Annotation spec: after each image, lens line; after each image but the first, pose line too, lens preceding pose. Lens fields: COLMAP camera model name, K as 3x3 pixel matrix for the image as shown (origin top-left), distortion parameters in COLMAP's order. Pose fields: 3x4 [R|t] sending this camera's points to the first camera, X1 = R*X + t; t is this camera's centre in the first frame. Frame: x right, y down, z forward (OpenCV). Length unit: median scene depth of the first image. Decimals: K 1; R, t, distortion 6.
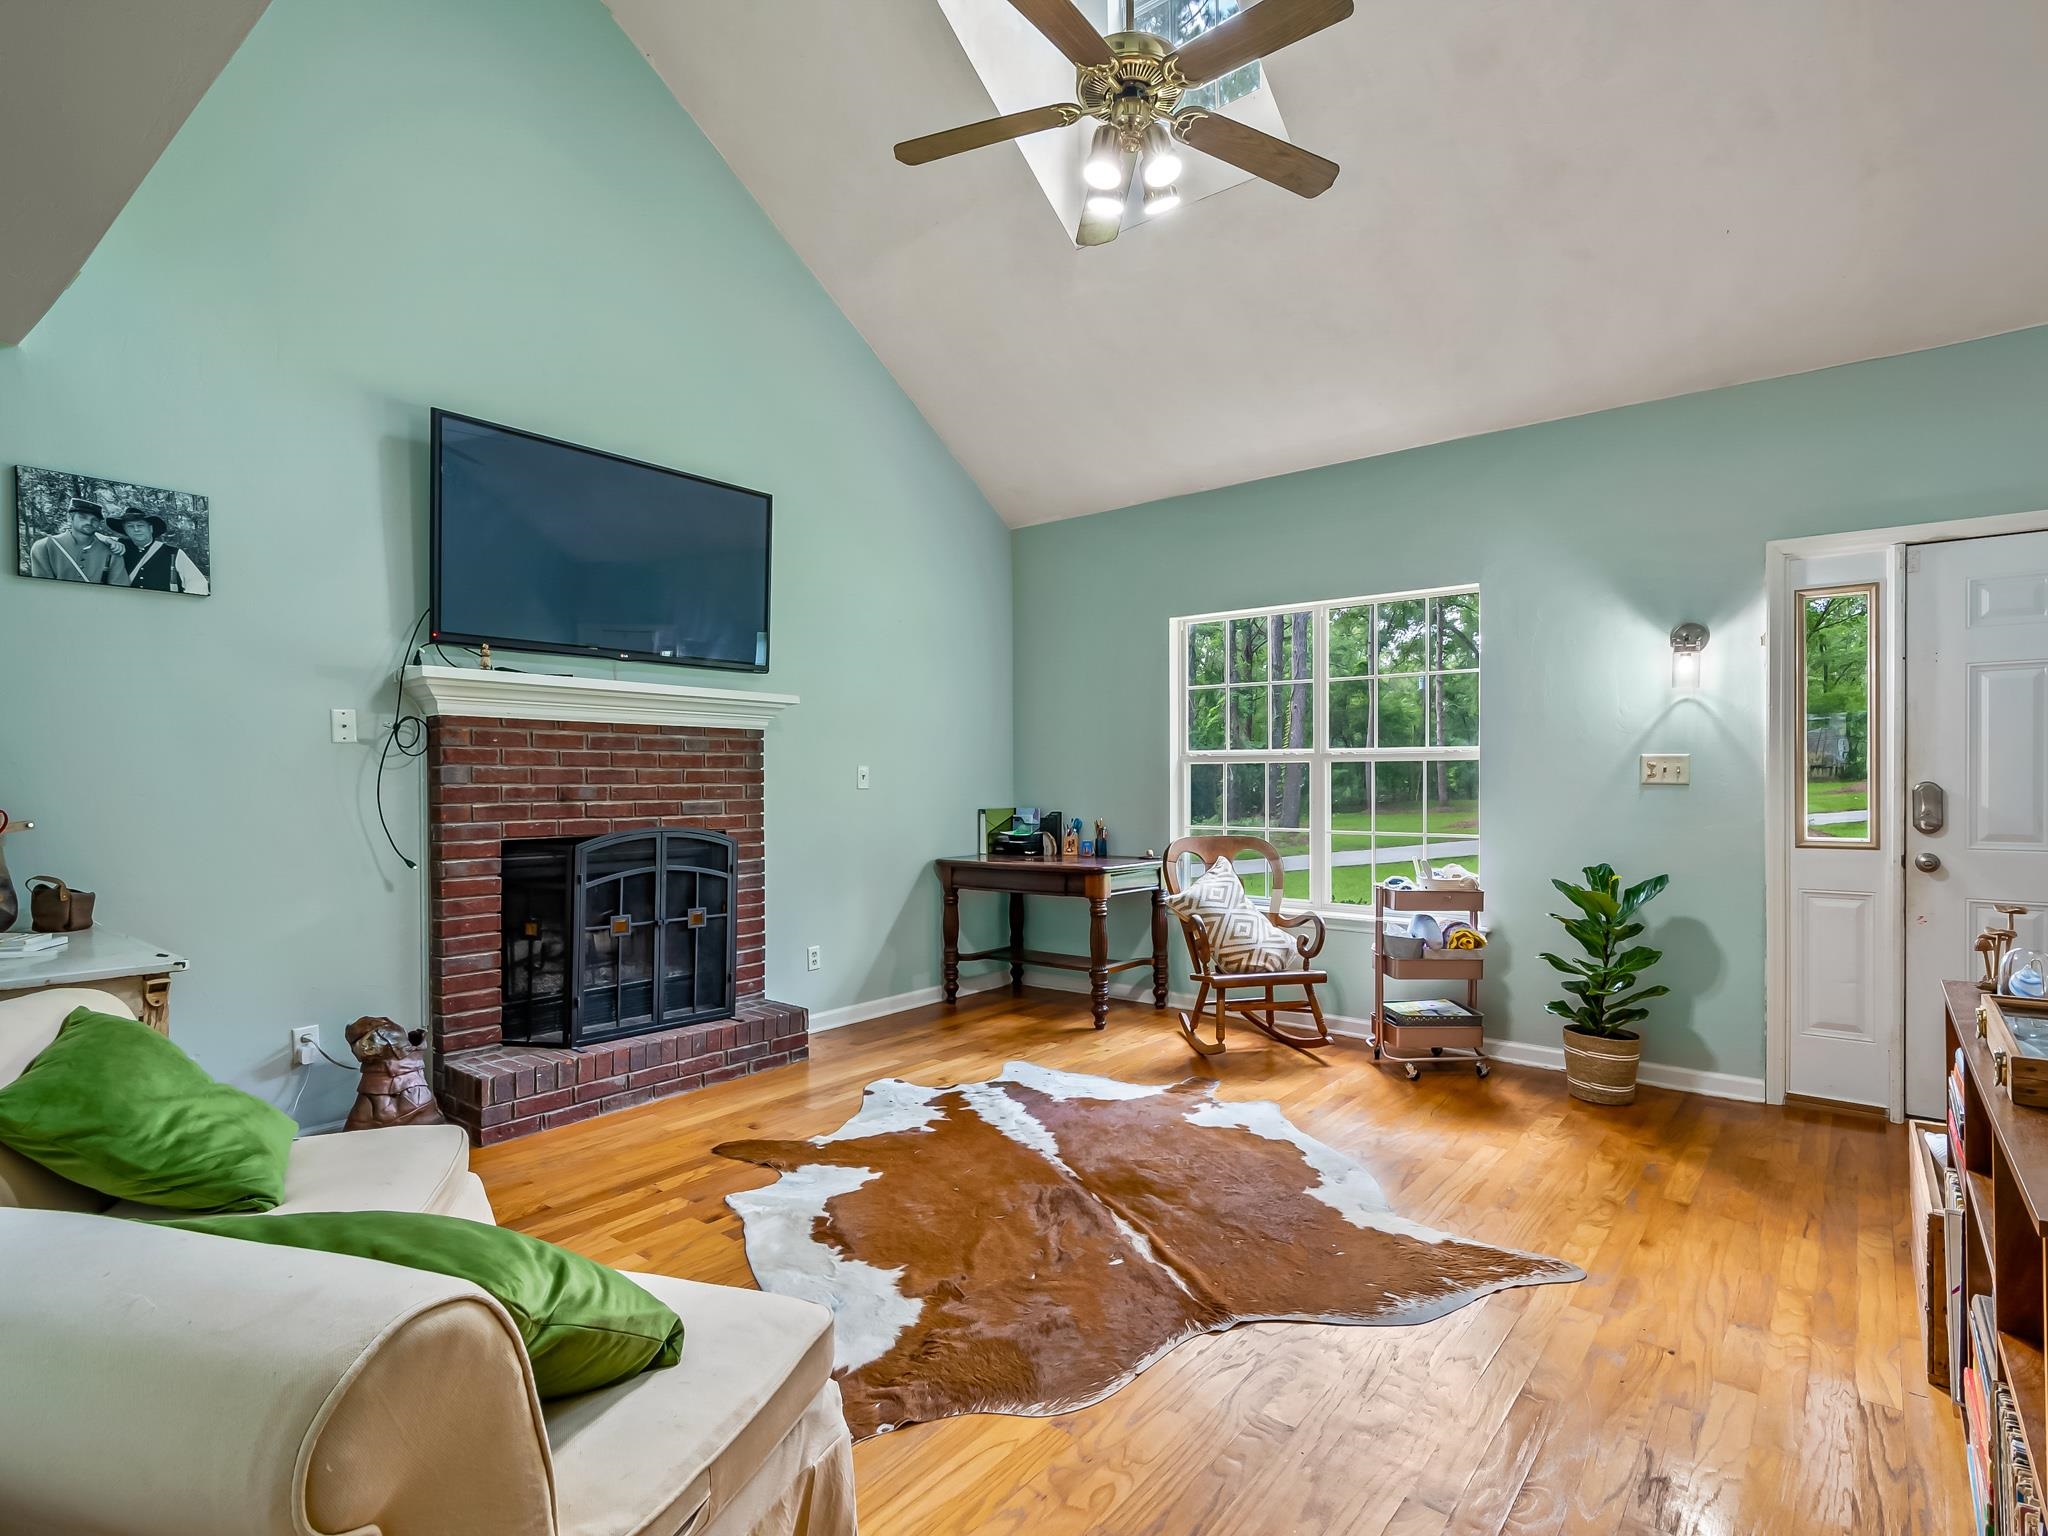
lens RADIAL K [[1020.6, 0, 1094.7], [0, 1020.6, 783.3], [0, 0, 1]] dist [0.015400, -0.000474]
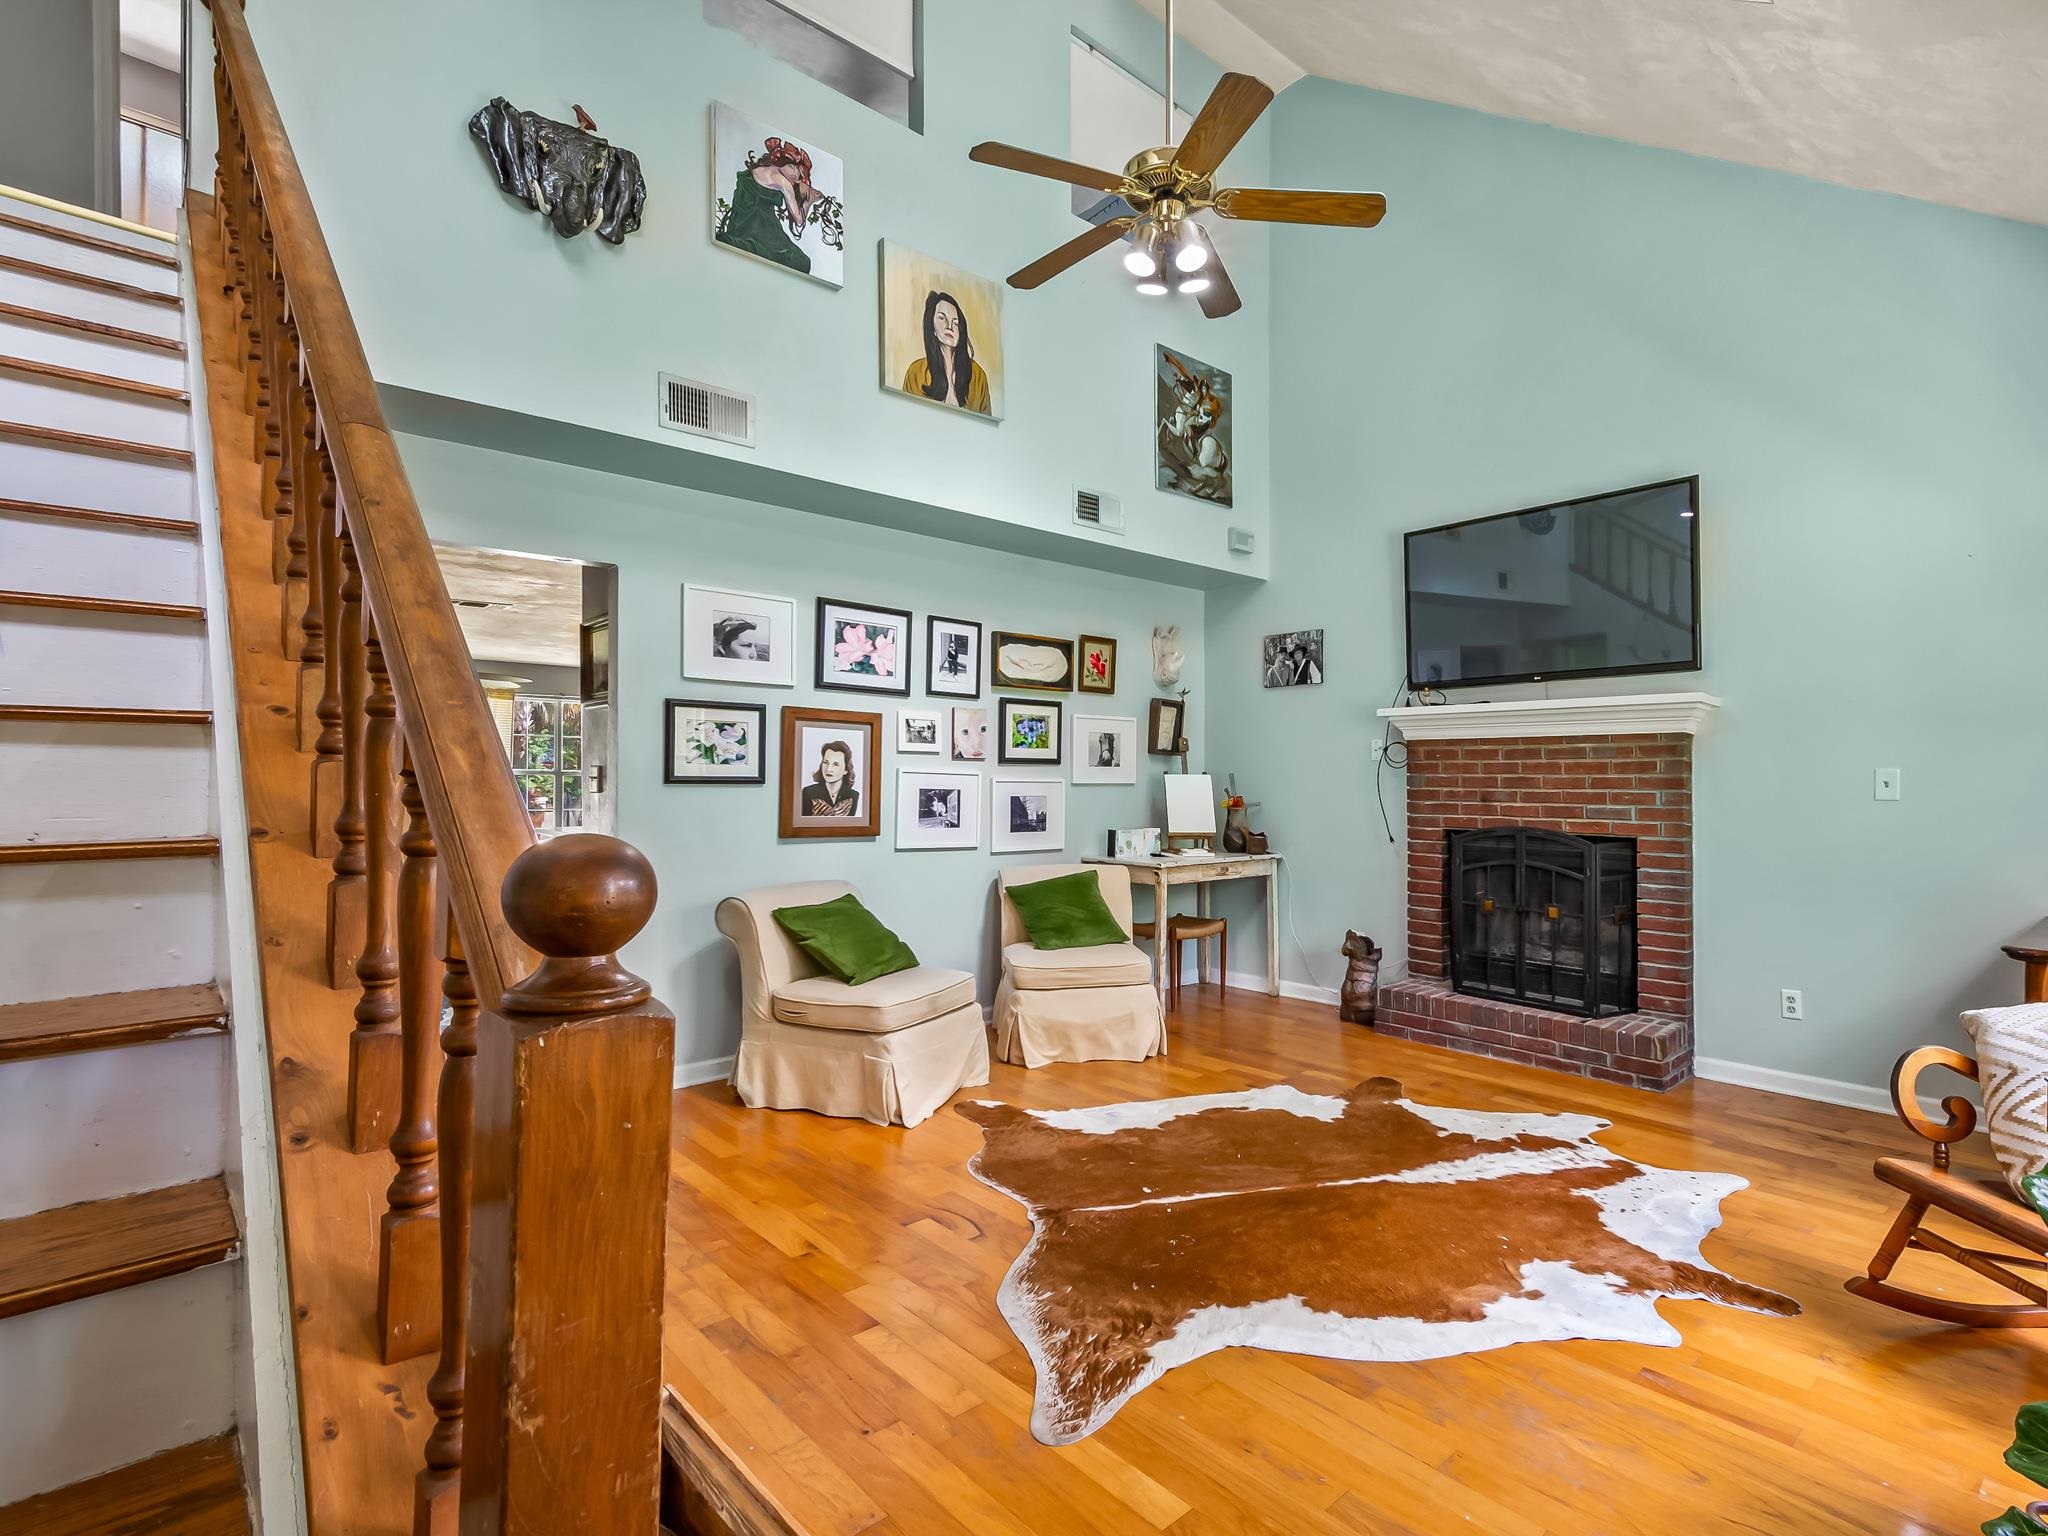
lens RADIAL K [[1019.6, 0, 1128.7], [0, 1019.6, 763.7], [0, 0, 1]] dist [0.010126, -0.000033]
pose [[-0.156332, -0.015161, -0.987588, 0.790510], [-0.008891, 0.999863, -0.013942, -0.007672], [0.987665, 0.006601, -0.156445, 0.761404]]
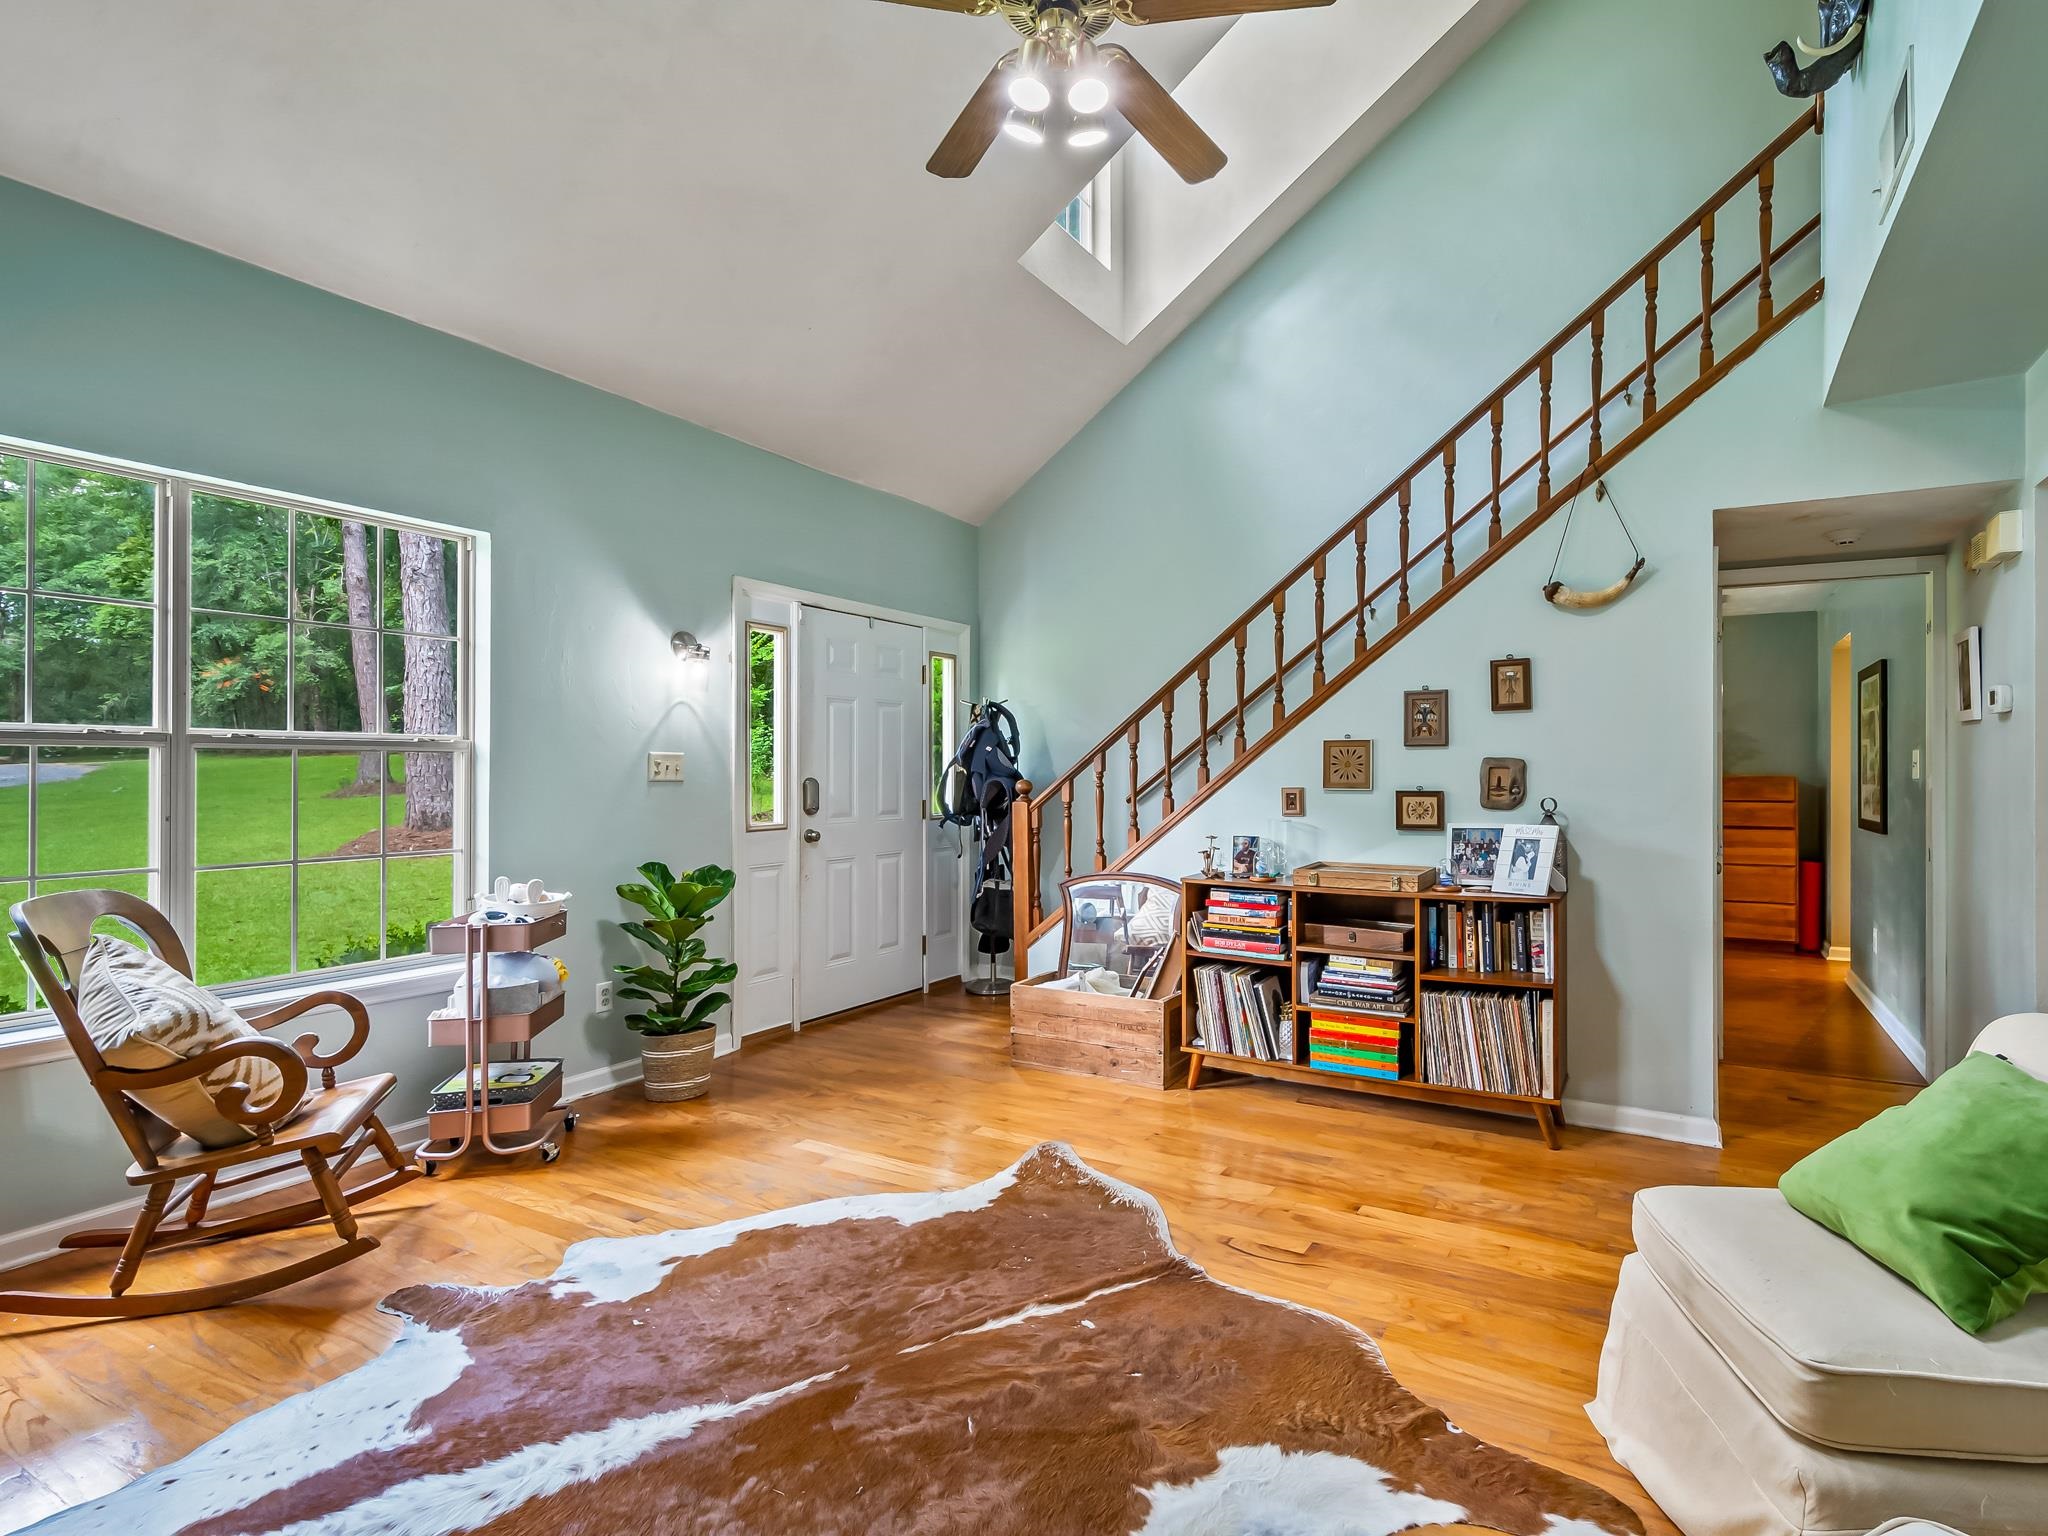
lens RADIAL K [[1019.6, 0, 1128.7], [0, 1019.6, 763.7], [0, 0, 1]] dist [0.010126, -0.000033]
pose [[-0.155244, 0.009404, 0.987831, -0.563555], [0.005740, 0.999946, -0.008617, -0.005227], [-0.987859, 0.004333, -0.155290, 0.720710]]
